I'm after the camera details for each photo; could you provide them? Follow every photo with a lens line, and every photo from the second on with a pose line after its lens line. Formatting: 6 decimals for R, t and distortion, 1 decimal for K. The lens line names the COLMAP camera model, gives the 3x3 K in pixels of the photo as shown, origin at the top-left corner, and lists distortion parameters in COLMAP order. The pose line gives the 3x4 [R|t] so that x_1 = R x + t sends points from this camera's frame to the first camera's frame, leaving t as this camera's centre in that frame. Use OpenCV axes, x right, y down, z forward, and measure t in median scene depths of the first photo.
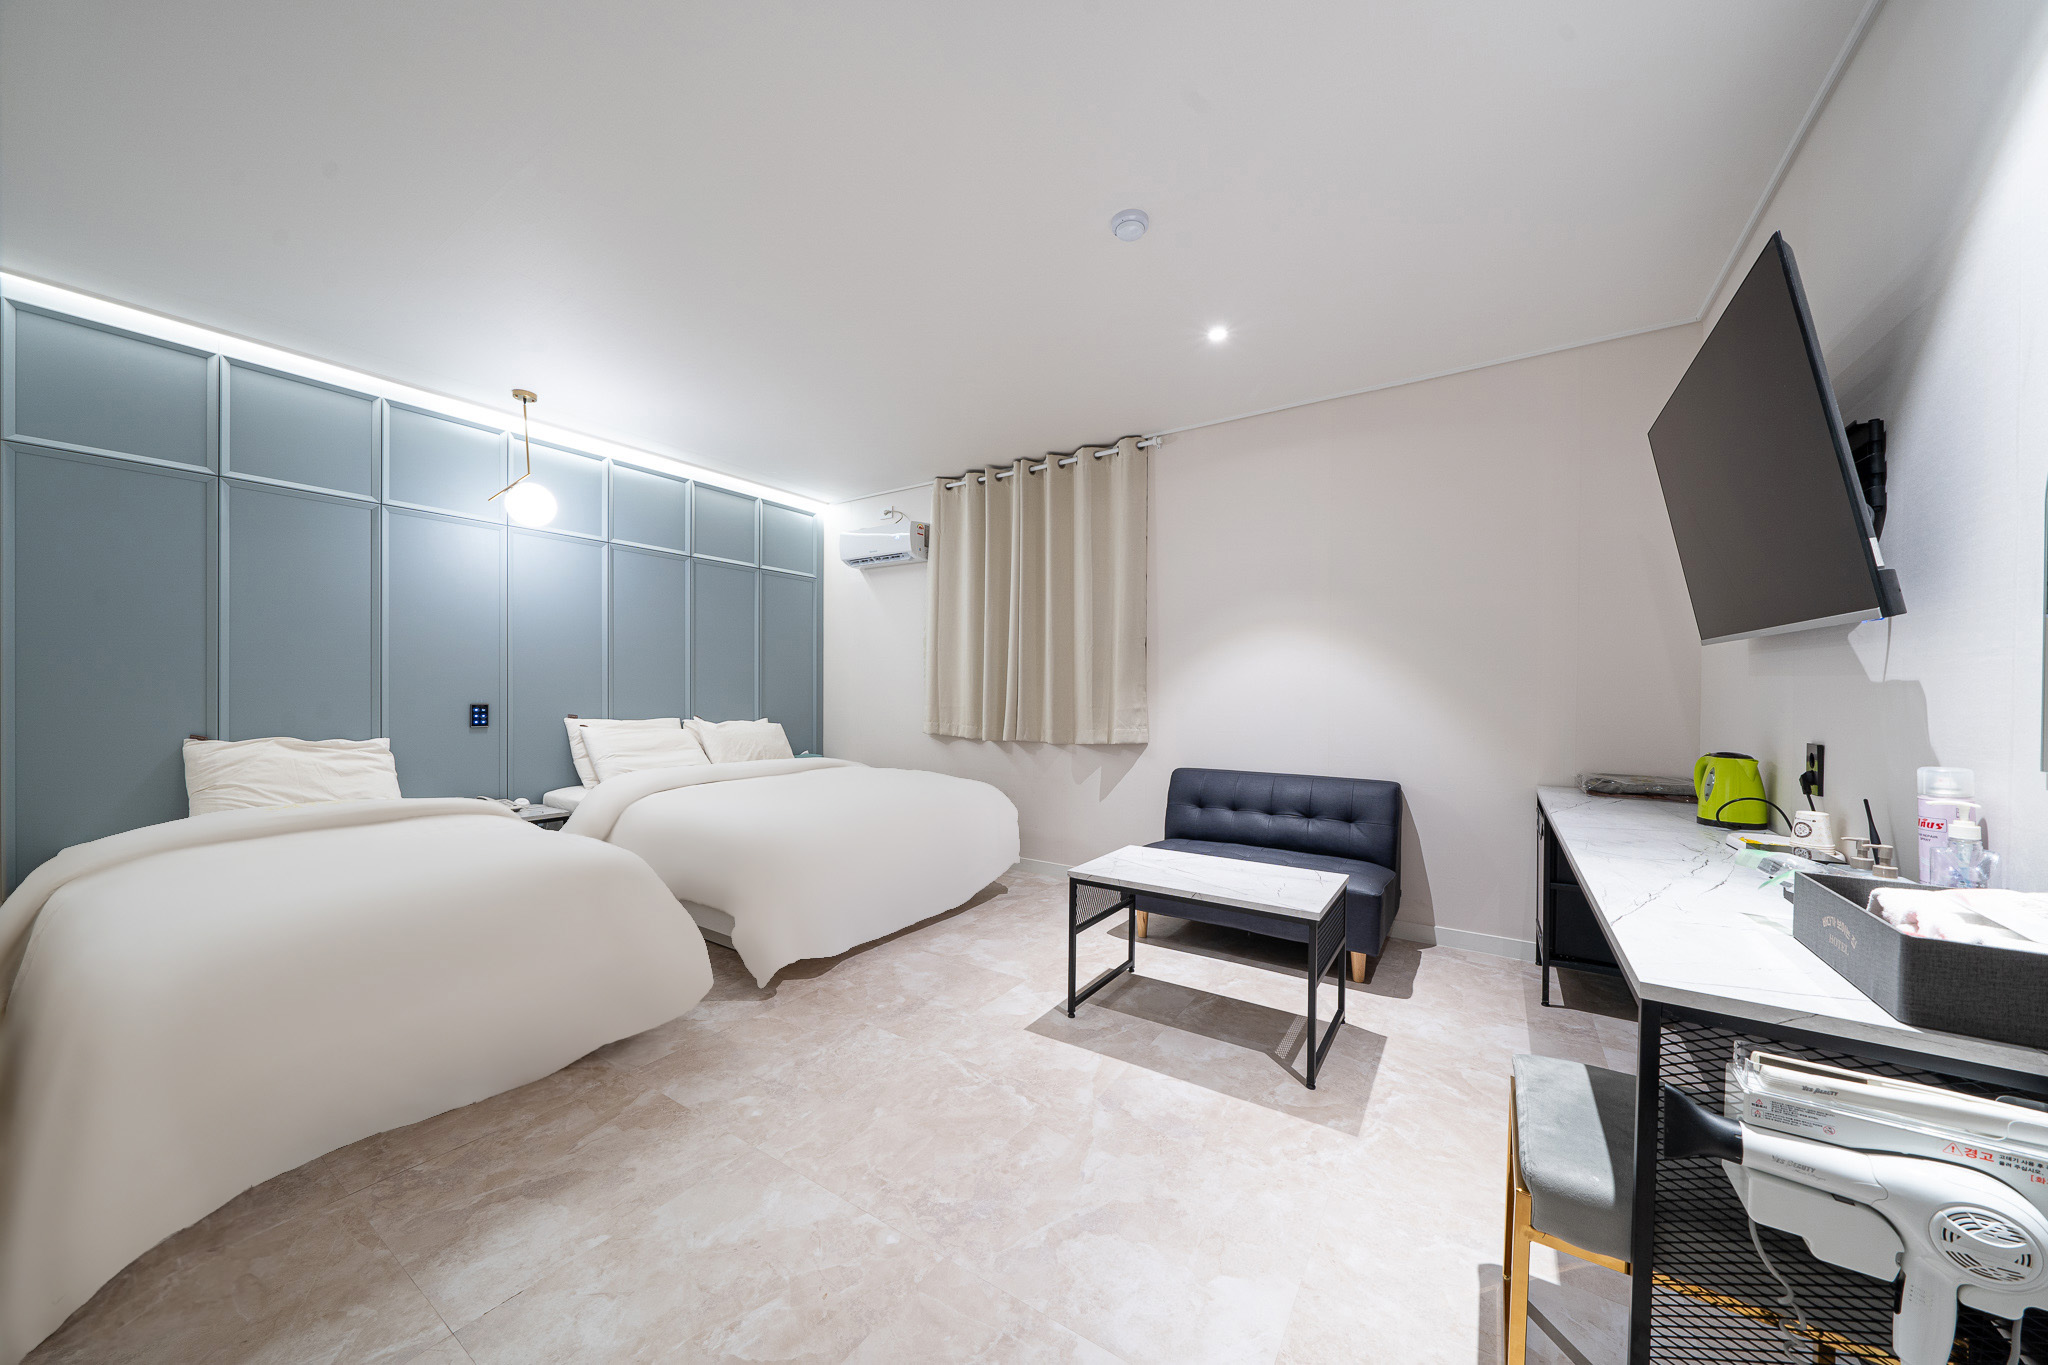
lens RADIAL K [[694.1, 0, 1023.3], [0, 694.1, 692.6], [0, 0, 1]] dist [-0.002766, -0.000127]
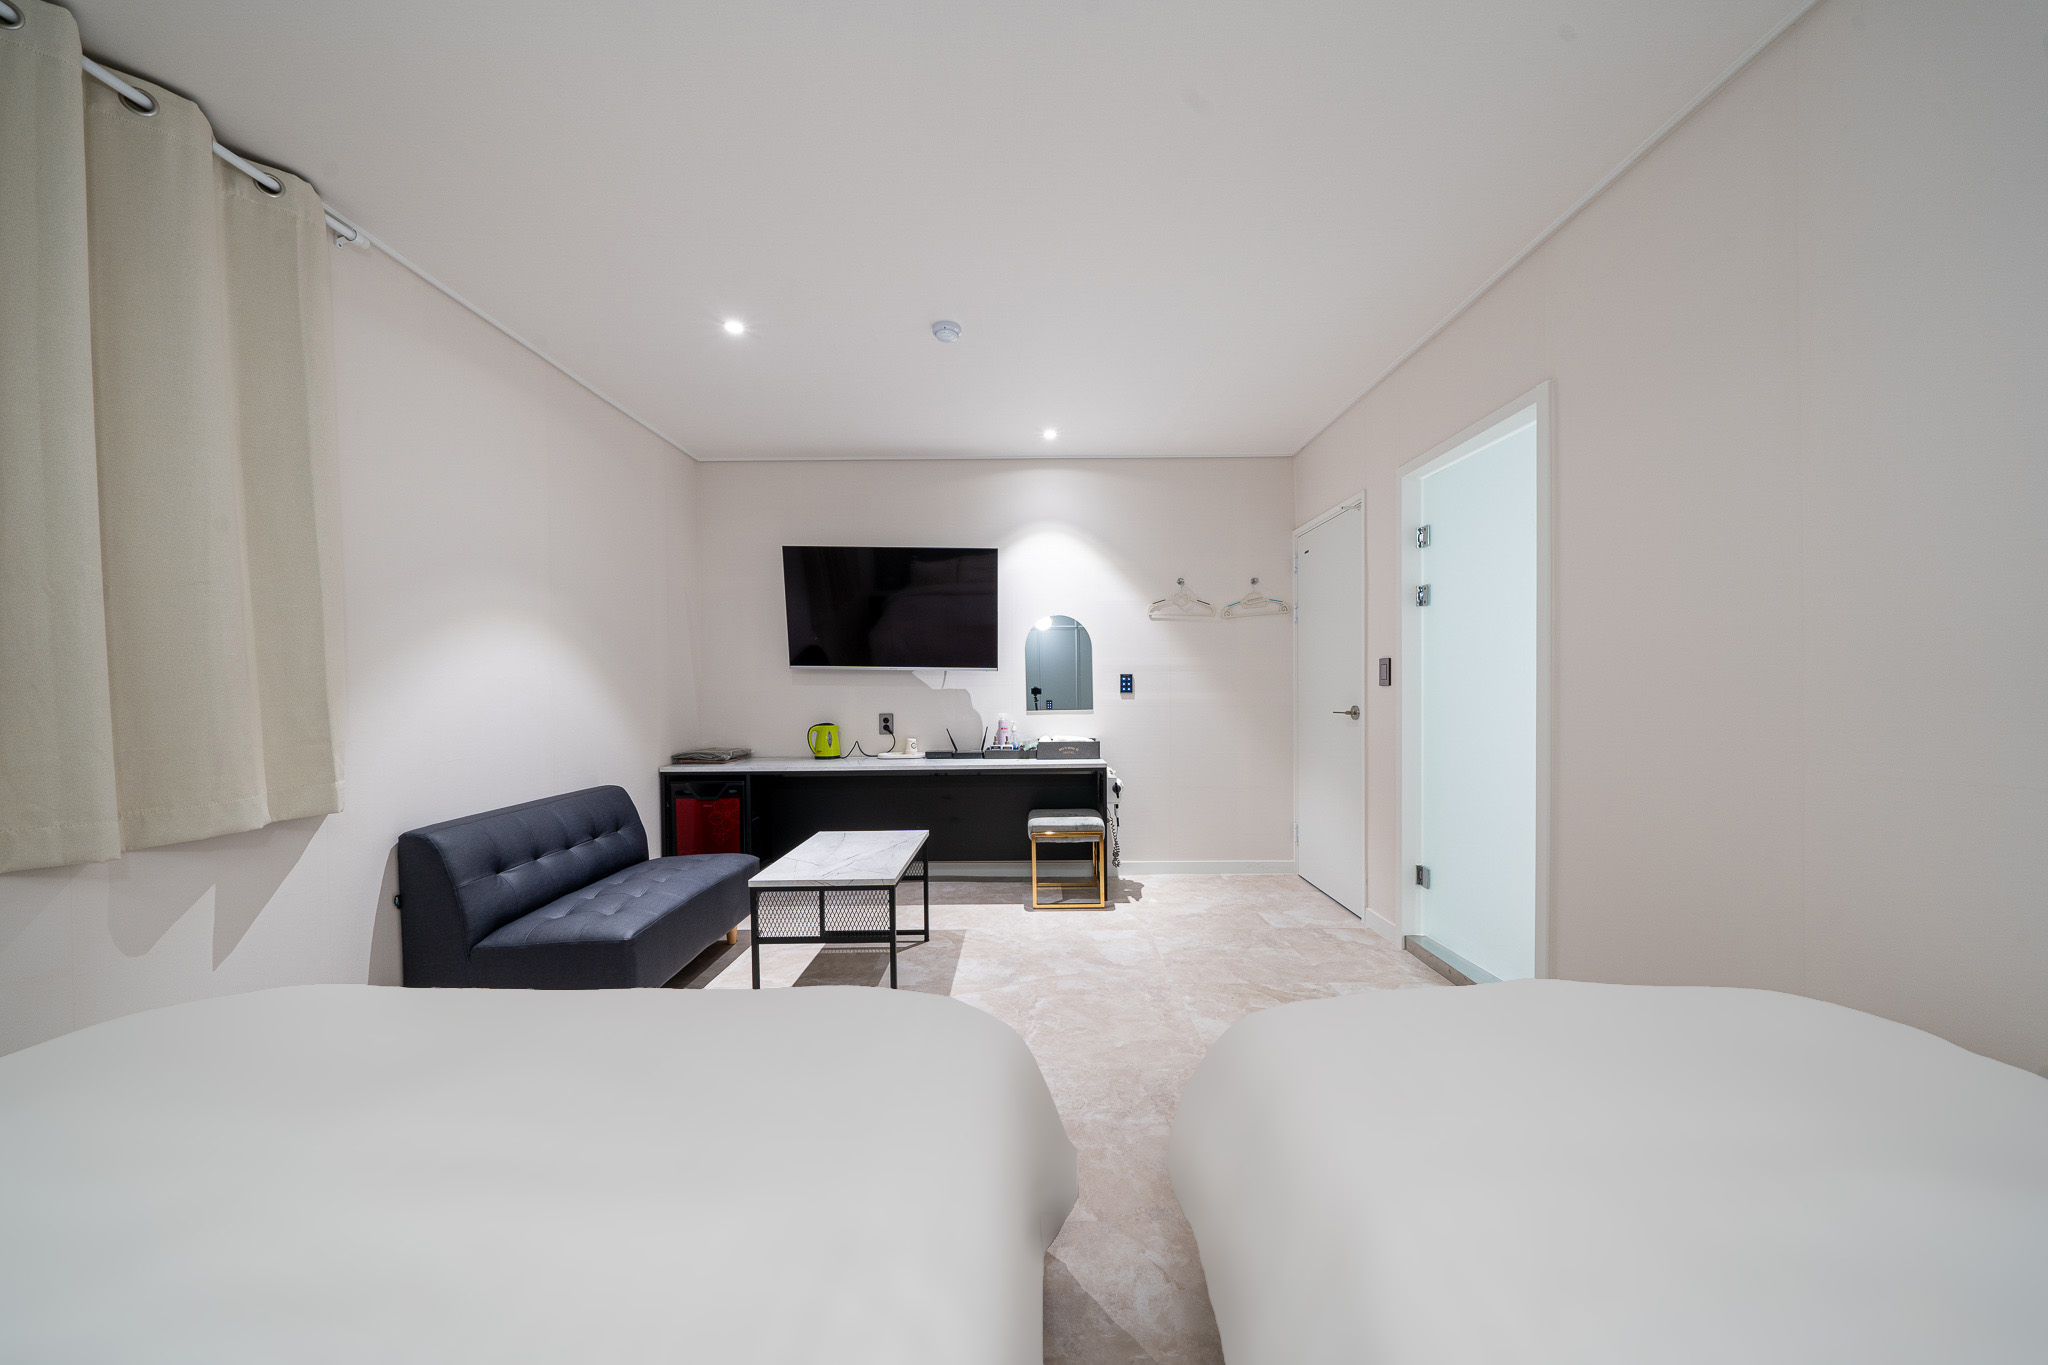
lens RADIAL K [[706.8, 0, 1024.0], [0, 706.8, 682.5], [0, 0, 1]] dist [0.000561, 0.000069]
pose [[-0.549928, 0.002748, 0.835208, -0.973658], [0.005482, 0.999985, 0.000320, -0.028446], [-0.835194, 0.004755, -0.549935, 1.533113]]
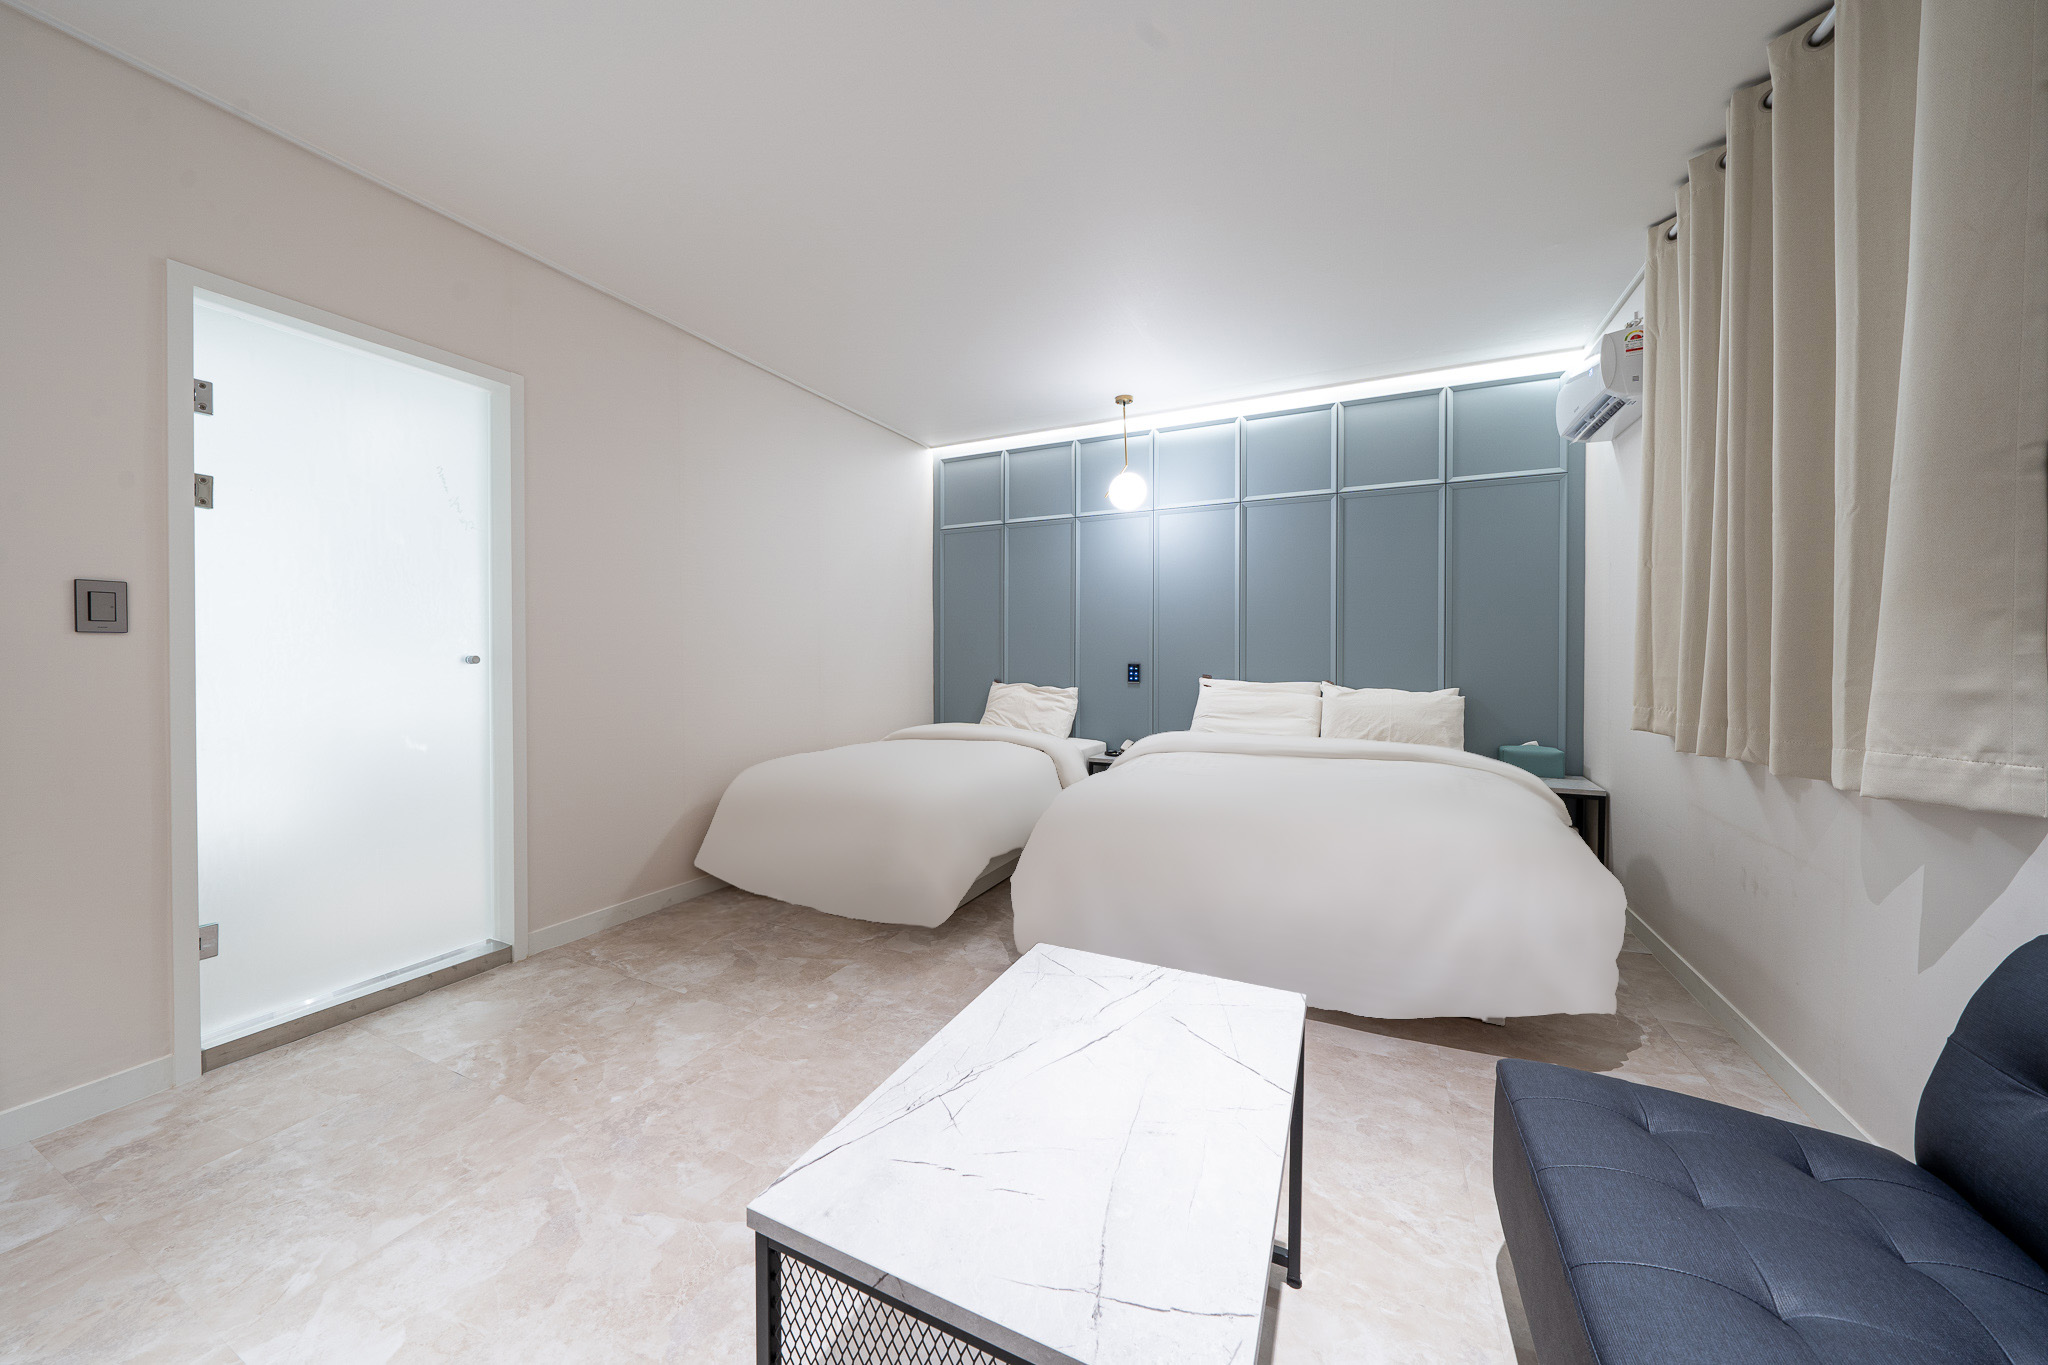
lens RADIAL K [[731.9, 0, 983.6], [0, 731.9, 664.2], [0, 0, 1]] dist [-0.005833, -0.000046]
pose [[0.122324, 0.007072, -0.992465, 0.742222], [0.001639, 0.999972, 0.007327, 0.012374], [0.992489, -0.002523, 0.122309, 0.956750]]
